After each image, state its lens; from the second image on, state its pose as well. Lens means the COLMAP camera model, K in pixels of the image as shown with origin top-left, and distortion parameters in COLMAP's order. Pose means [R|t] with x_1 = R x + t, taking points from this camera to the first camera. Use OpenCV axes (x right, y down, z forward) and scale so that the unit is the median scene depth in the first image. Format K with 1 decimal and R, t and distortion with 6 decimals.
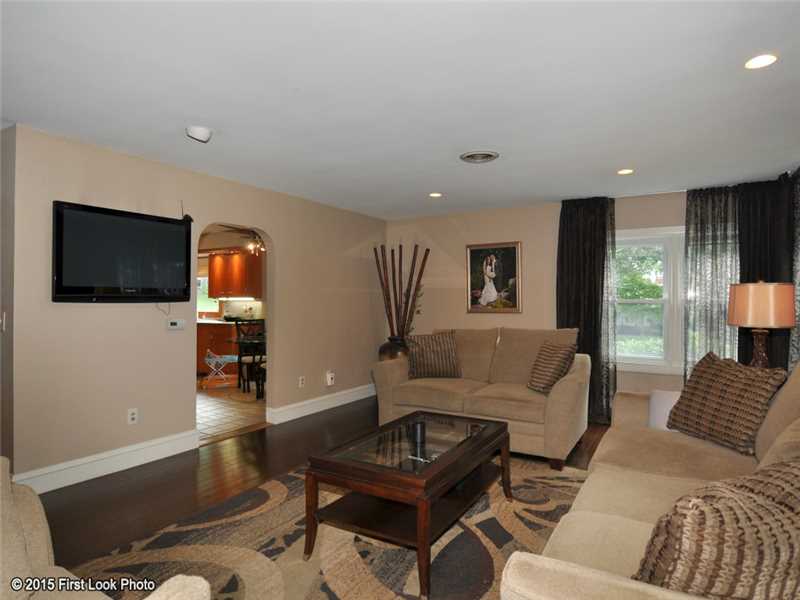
lens RADIAL K [[471.7, 0, 403.1], [0, 471.7, 298.5], [0, 0, 1]] dist [-0.001043, -0.001206]
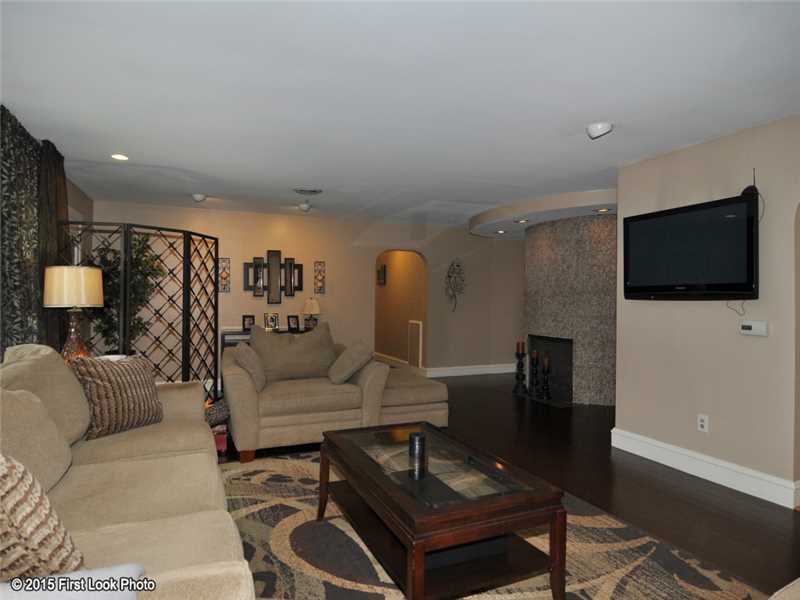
lens RADIAL K [[486.0, 0, 390.2], [0, 486.0, 293.6], [0, 0, 1]] dist [-0.006985, -0.004396]
pose [[-0.587797, -0.020529, -0.808748, 0.558132], [-0.008240, 0.999778, -0.019390, 0.018788], [0.808967, -0.004733, -0.587835, 1.060142]]
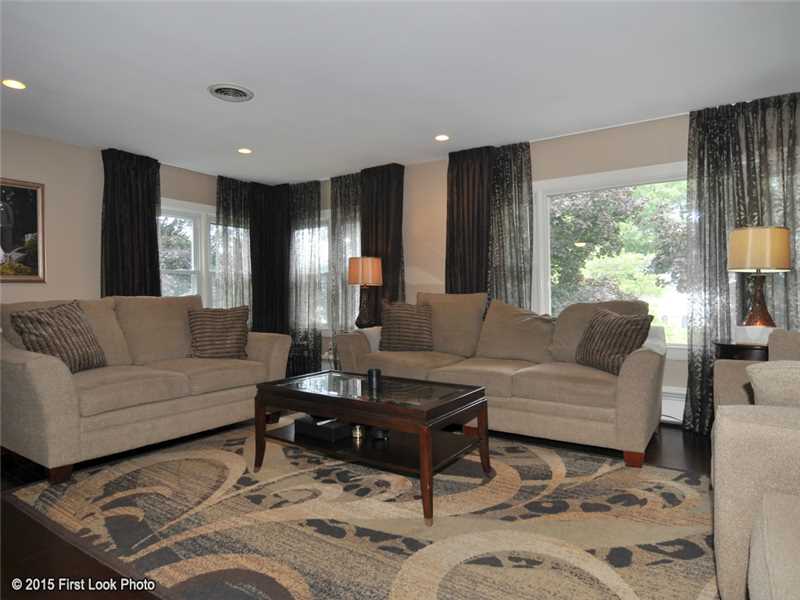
lens RADIAL K [[488.5, 0, 393.8], [0, 488.5, 296.0], [0, 0, 1]] dist [0.000586, -0.003169]
pose [[0.079044, -0.010991, 0.996810, -0.722457], [-0.002825, 0.999933, 0.011250, 0.065007], [-0.996867, -0.003705, 0.079008, 0.628894]]
